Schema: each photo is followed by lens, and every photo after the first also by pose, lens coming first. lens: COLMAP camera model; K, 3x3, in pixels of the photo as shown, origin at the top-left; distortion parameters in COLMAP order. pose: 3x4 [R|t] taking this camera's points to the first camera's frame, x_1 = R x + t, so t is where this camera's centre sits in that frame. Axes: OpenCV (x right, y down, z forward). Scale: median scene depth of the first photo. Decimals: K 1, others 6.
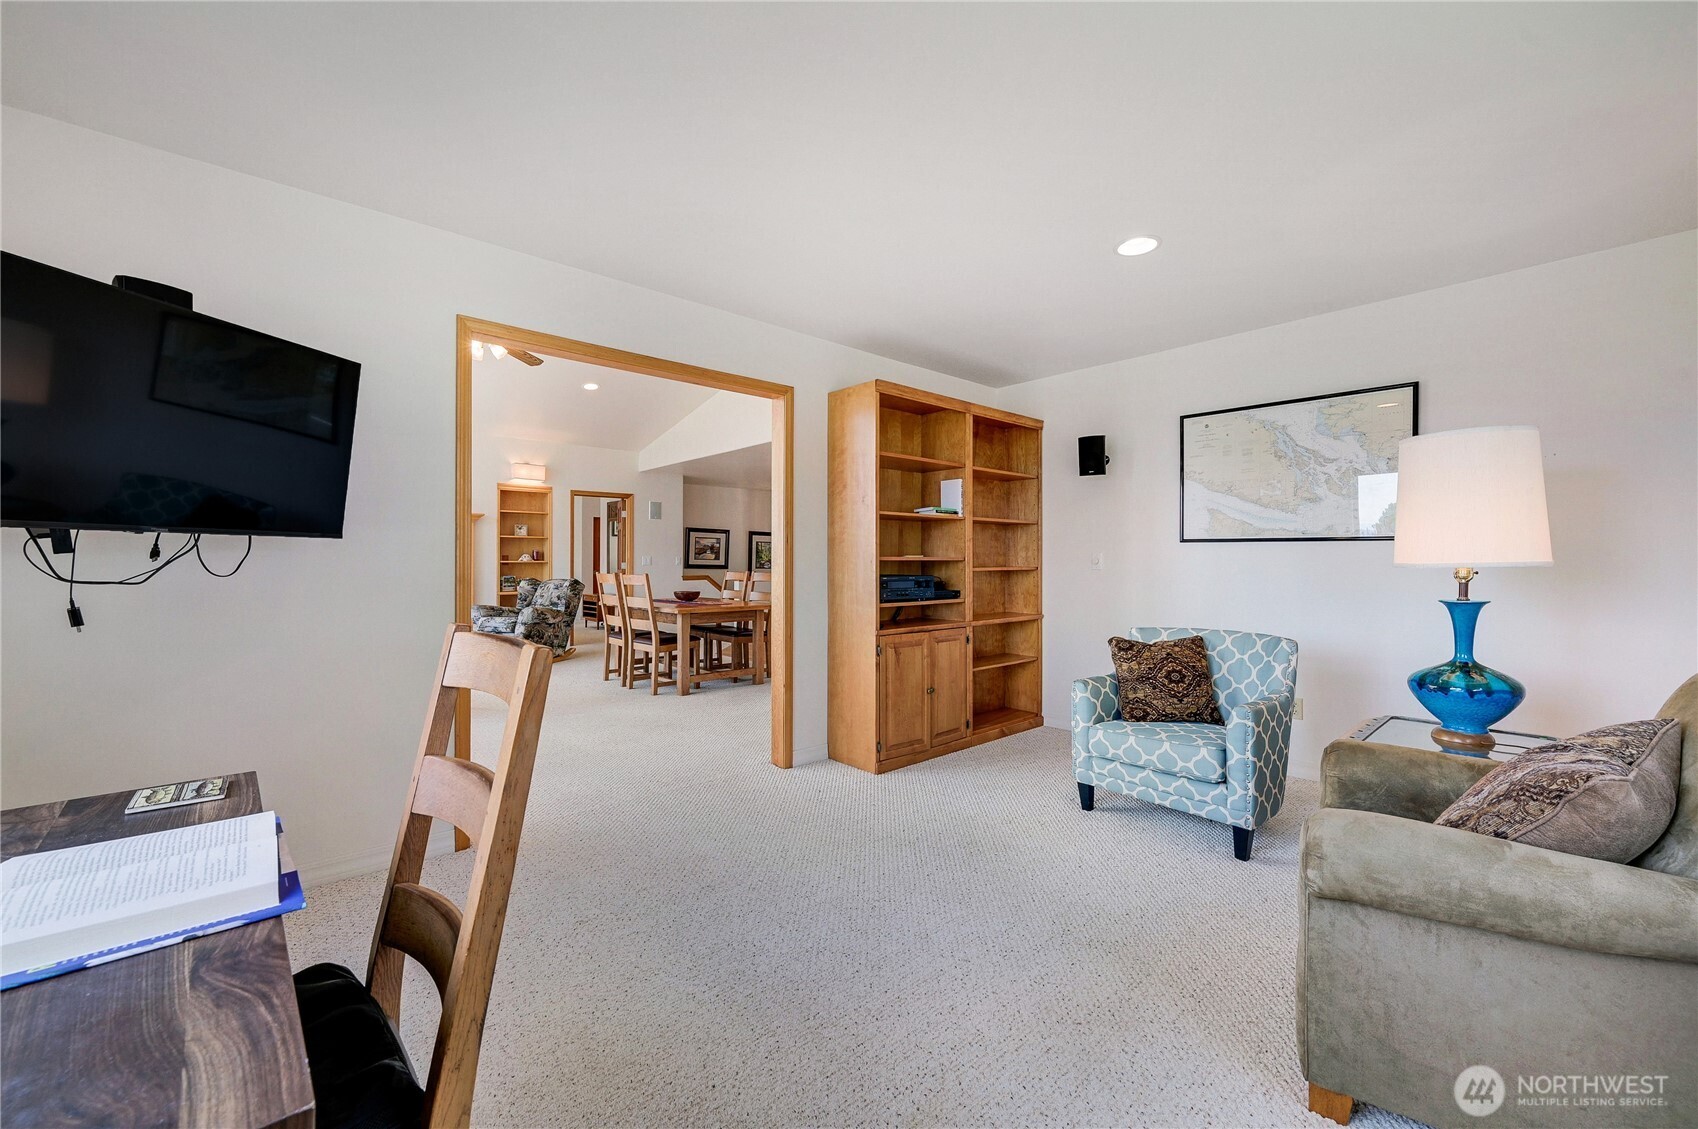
lens RADIAL K [[674.3, 0, 847.7], [0, 674.3, 565.1], [0, 0, 1]] dist [-0.002005, 0.000260]
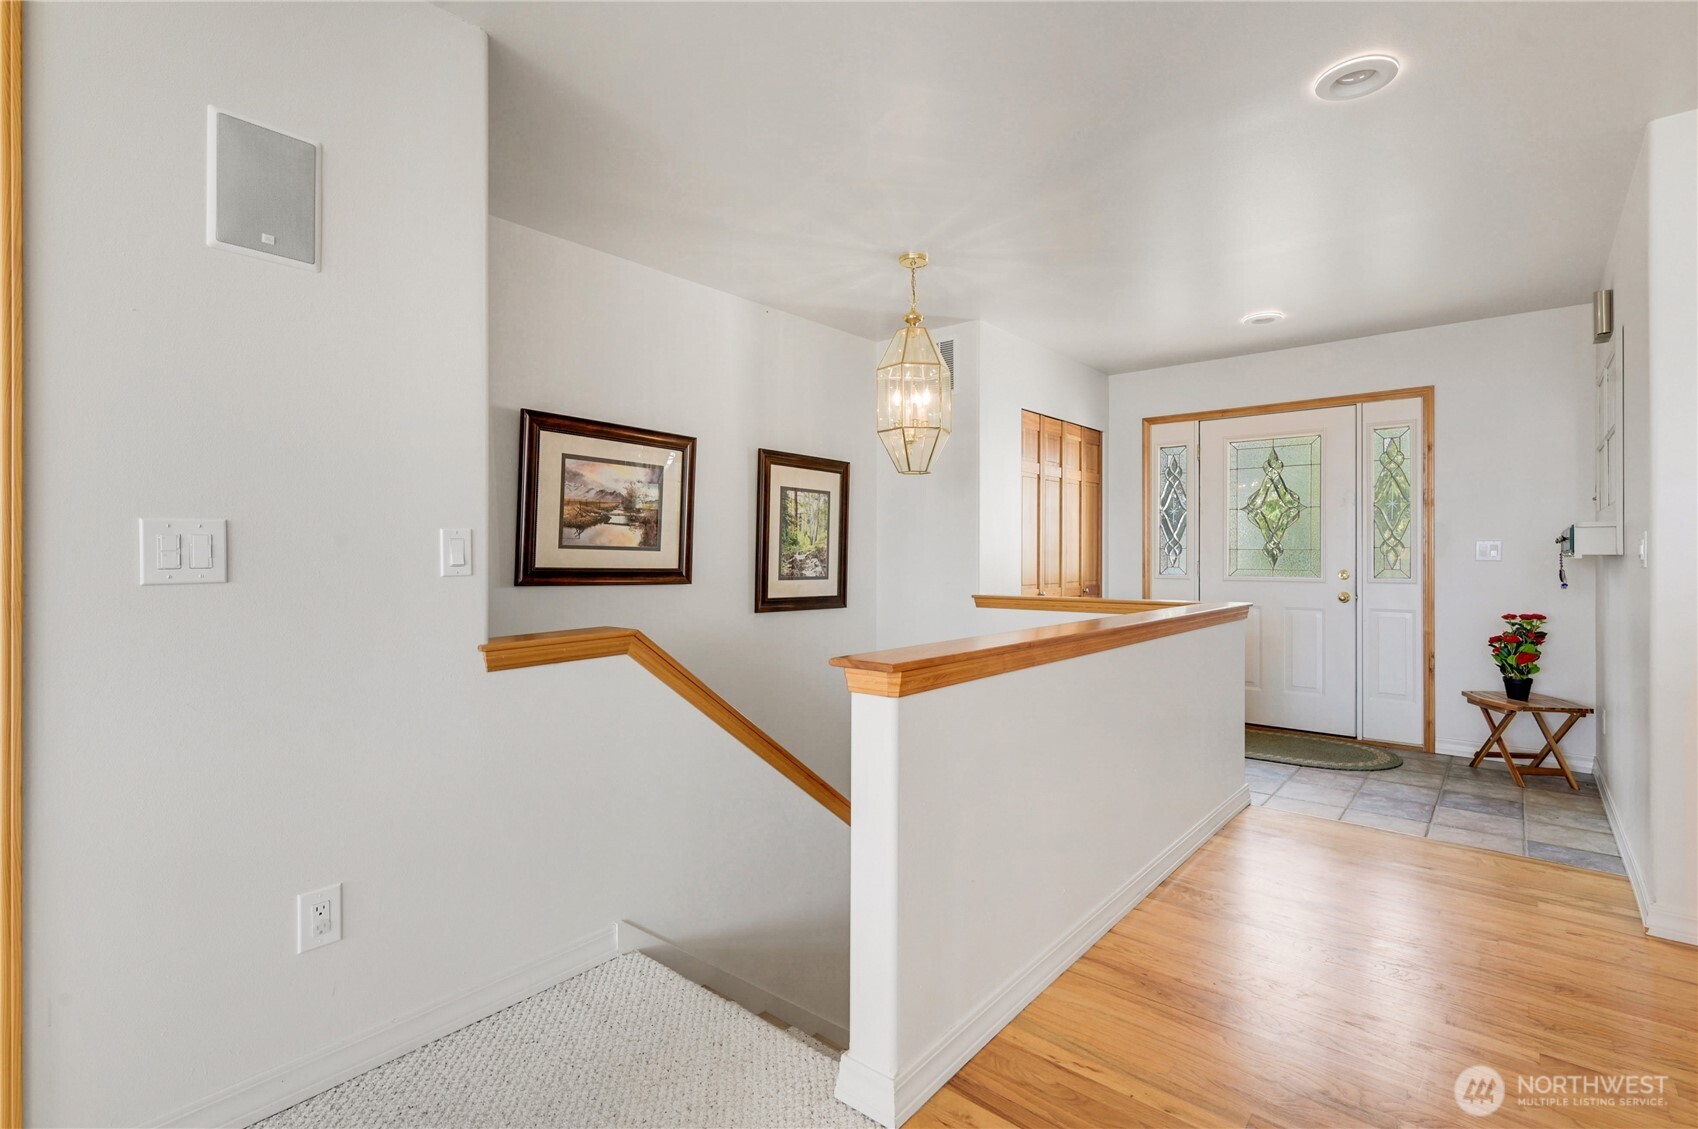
lens RADIAL K [[782.6, 0, 854.7], [0, 782.6, 558.0], [0, 0, 1]] dist [0.000306, -0.000531]
pose [[0.992452, 0.002551, 0.122606, -0.151899], [-0.003265, 0.999979, 0.005627, -0.006369], [-0.122589, -0.005985, 0.992439, 0.688177]]
